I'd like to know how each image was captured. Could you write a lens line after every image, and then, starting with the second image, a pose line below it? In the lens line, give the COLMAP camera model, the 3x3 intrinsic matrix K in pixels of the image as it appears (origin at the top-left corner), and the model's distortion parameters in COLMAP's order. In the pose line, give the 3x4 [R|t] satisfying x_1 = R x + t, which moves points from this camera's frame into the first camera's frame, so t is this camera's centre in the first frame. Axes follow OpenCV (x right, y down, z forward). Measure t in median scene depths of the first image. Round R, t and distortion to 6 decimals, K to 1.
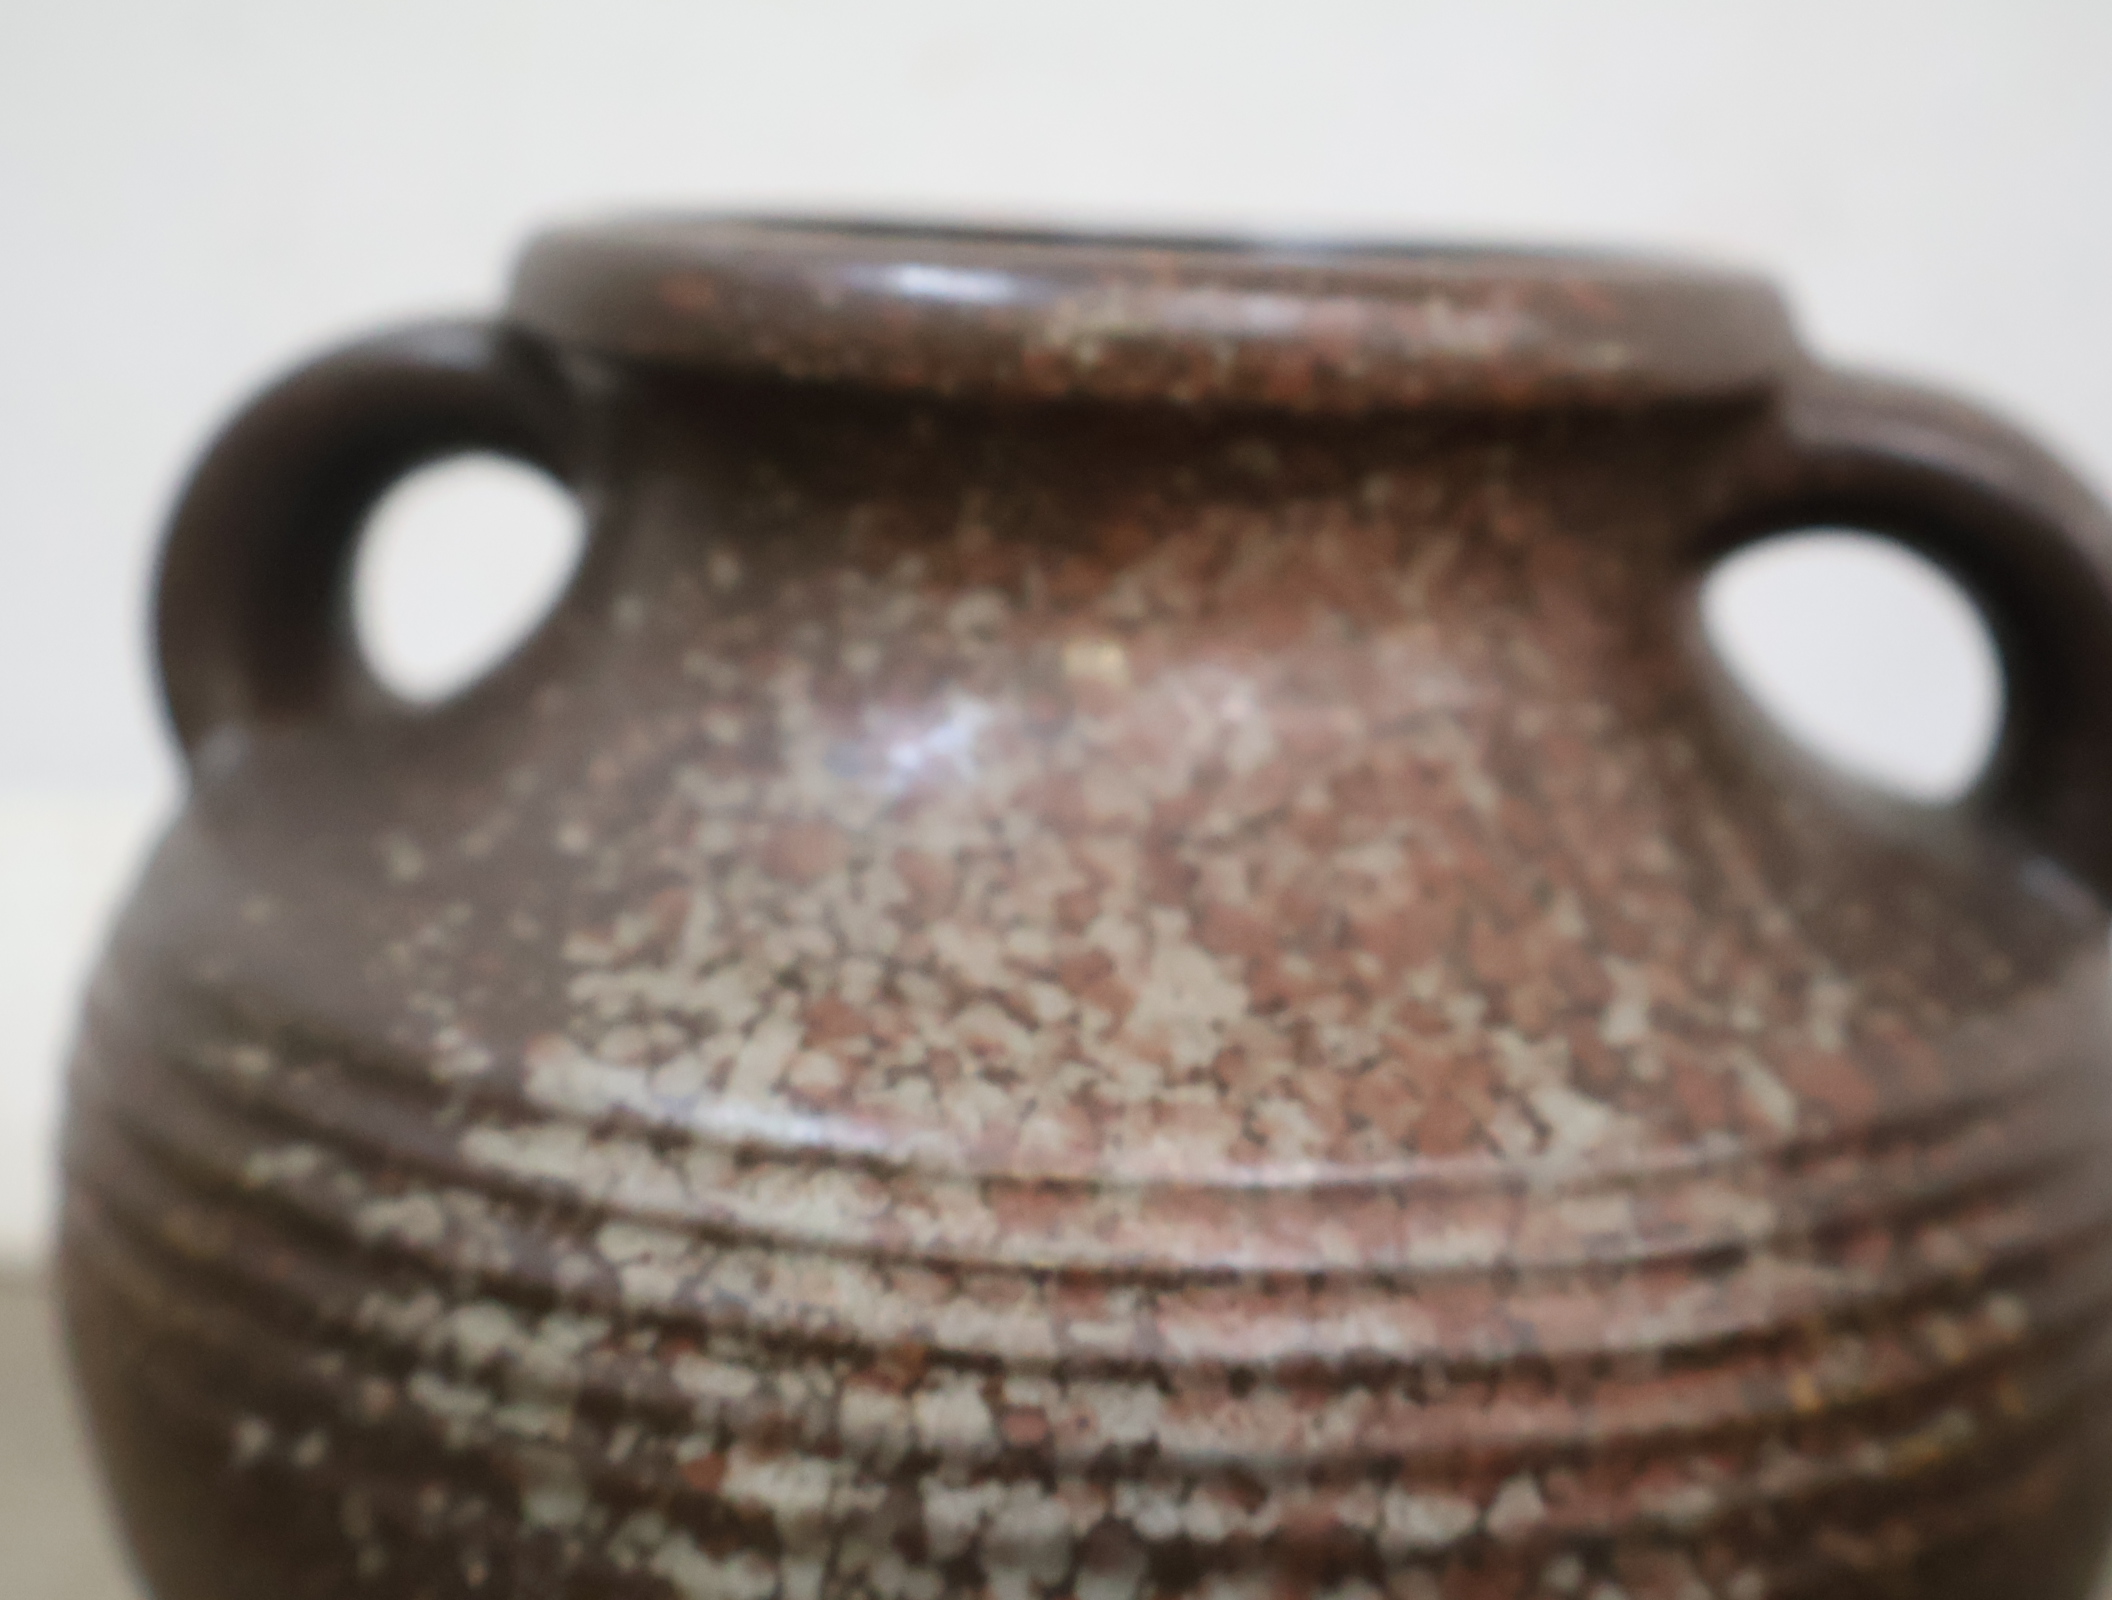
lens RADIAL K [[2818.7, 0, 1056.0], [0, 2818.7, 800.0], [0, 0, 1]] dist [0.015664, -0.001452]
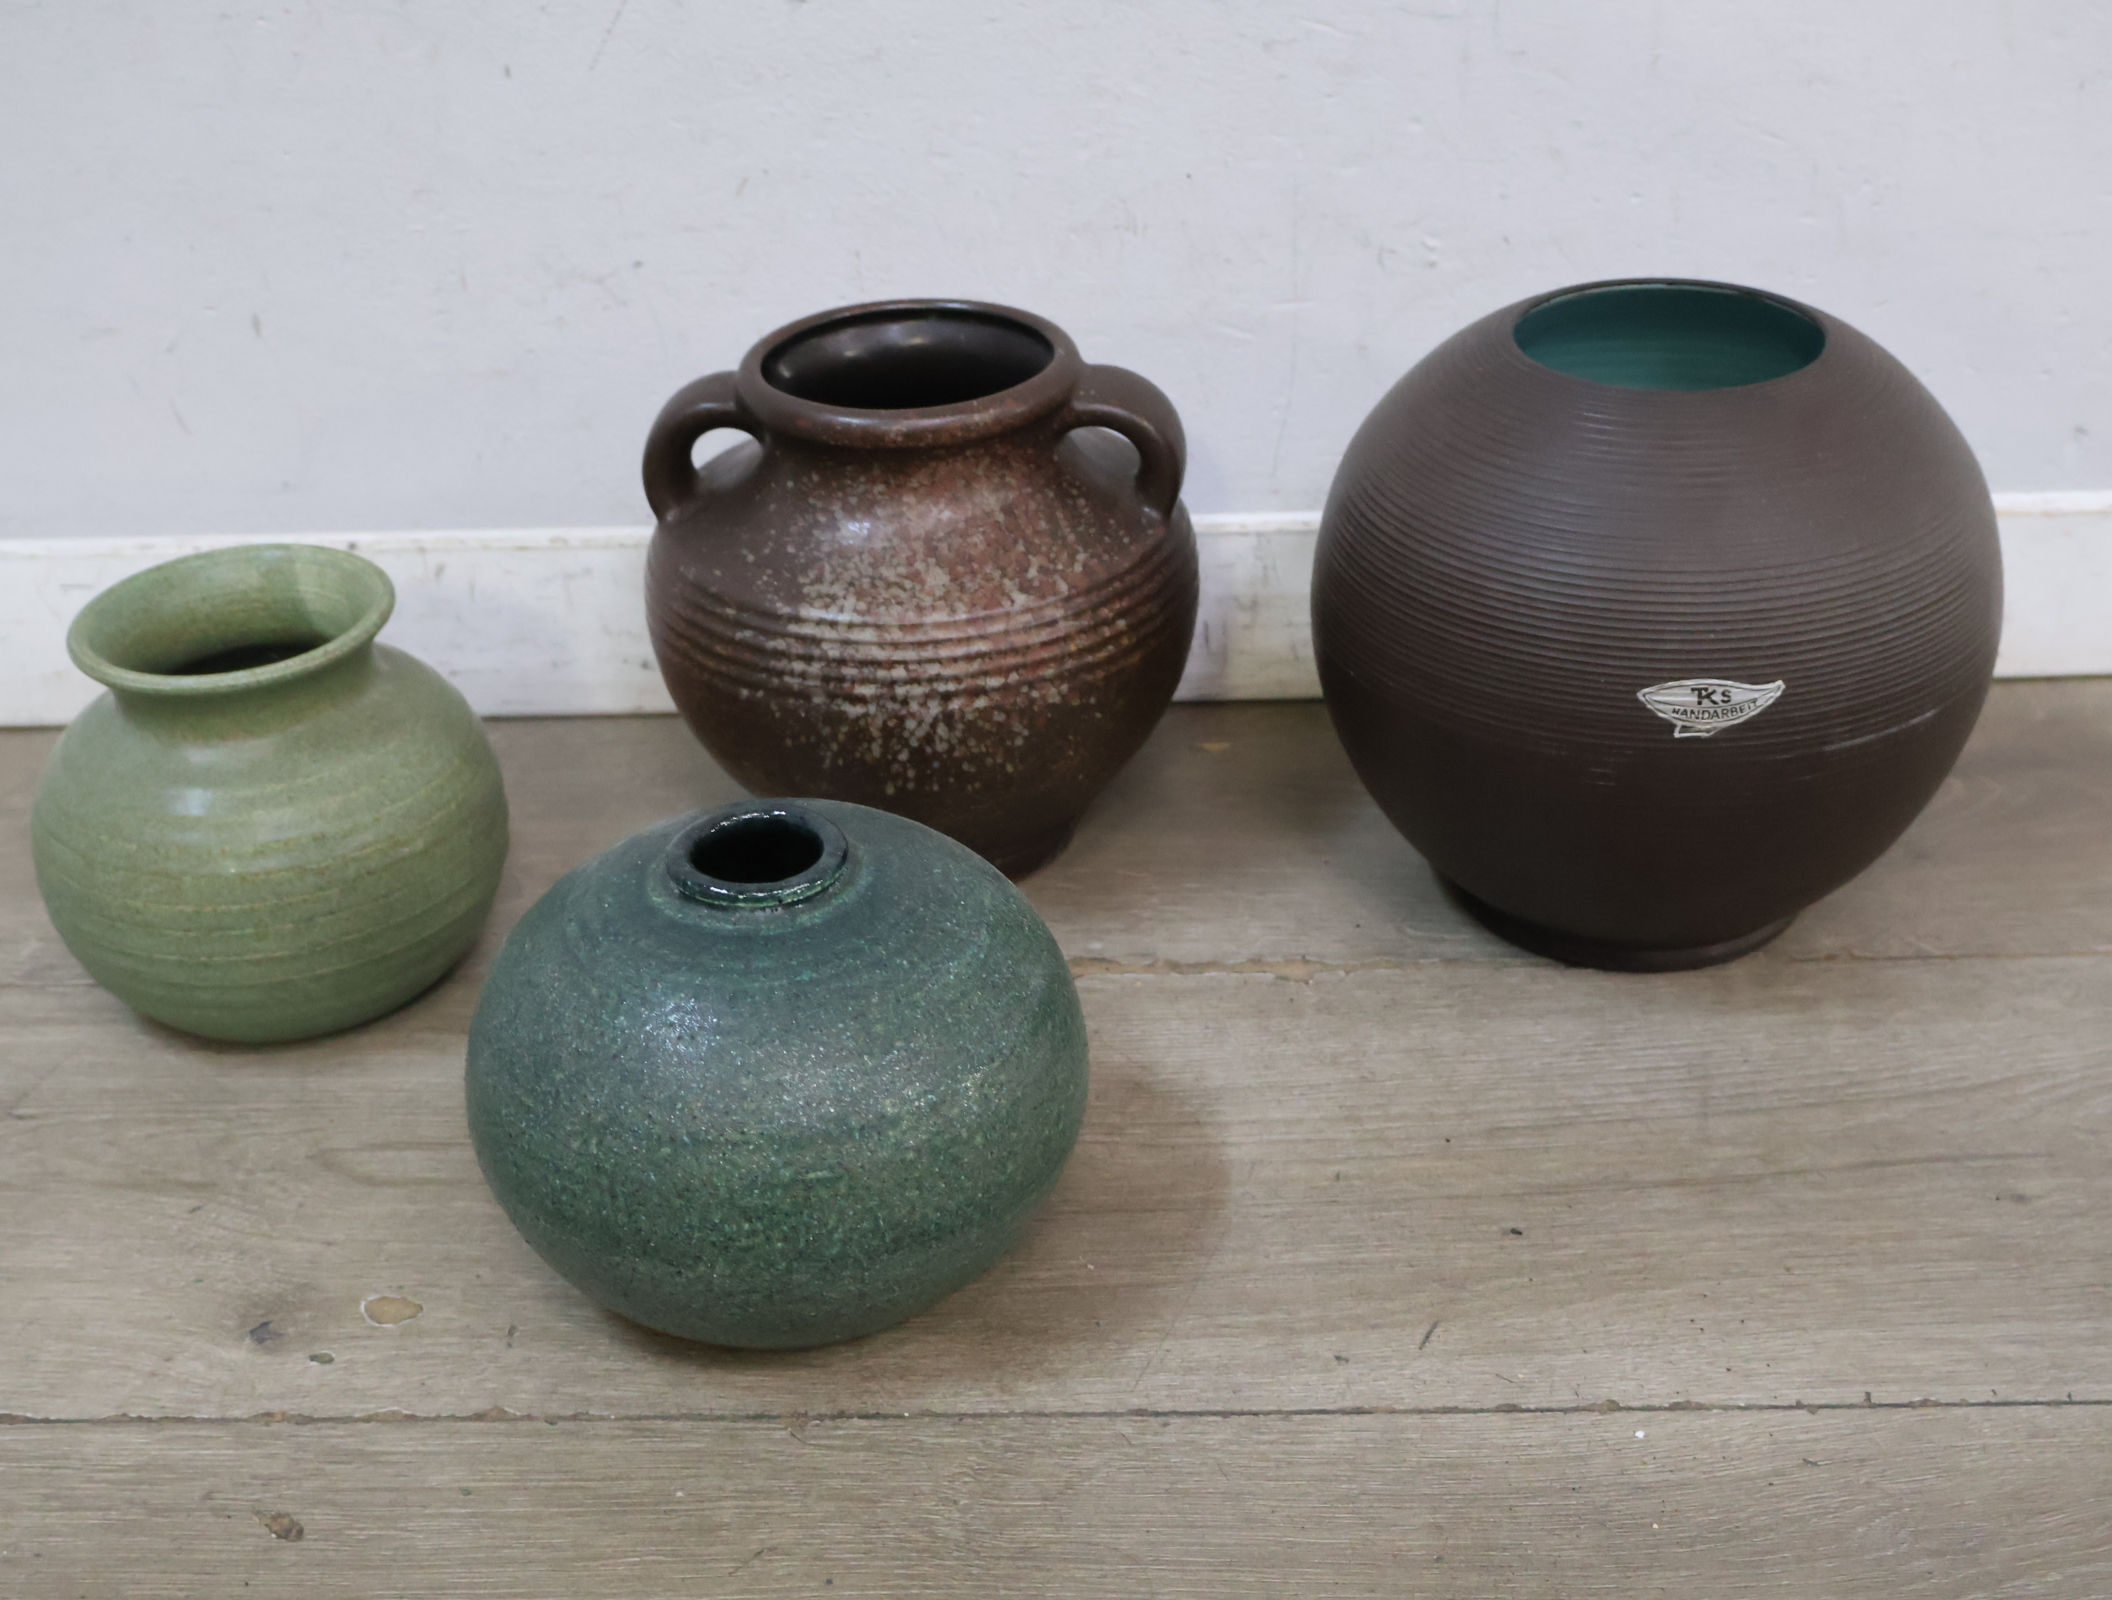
lens RADIAL K [[2818.7, 0, 1056.0], [0, 2818.7, 800.0], [0, 0, 1]] dist [0.015664, -0.001452]
pose [[0.992187, -0.115858, 0.046278, -0.015859], [0.097404, 0.951158, 0.292934, -0.907867], [-0.077956, -0.286138, 0.955012, -3.489226]]
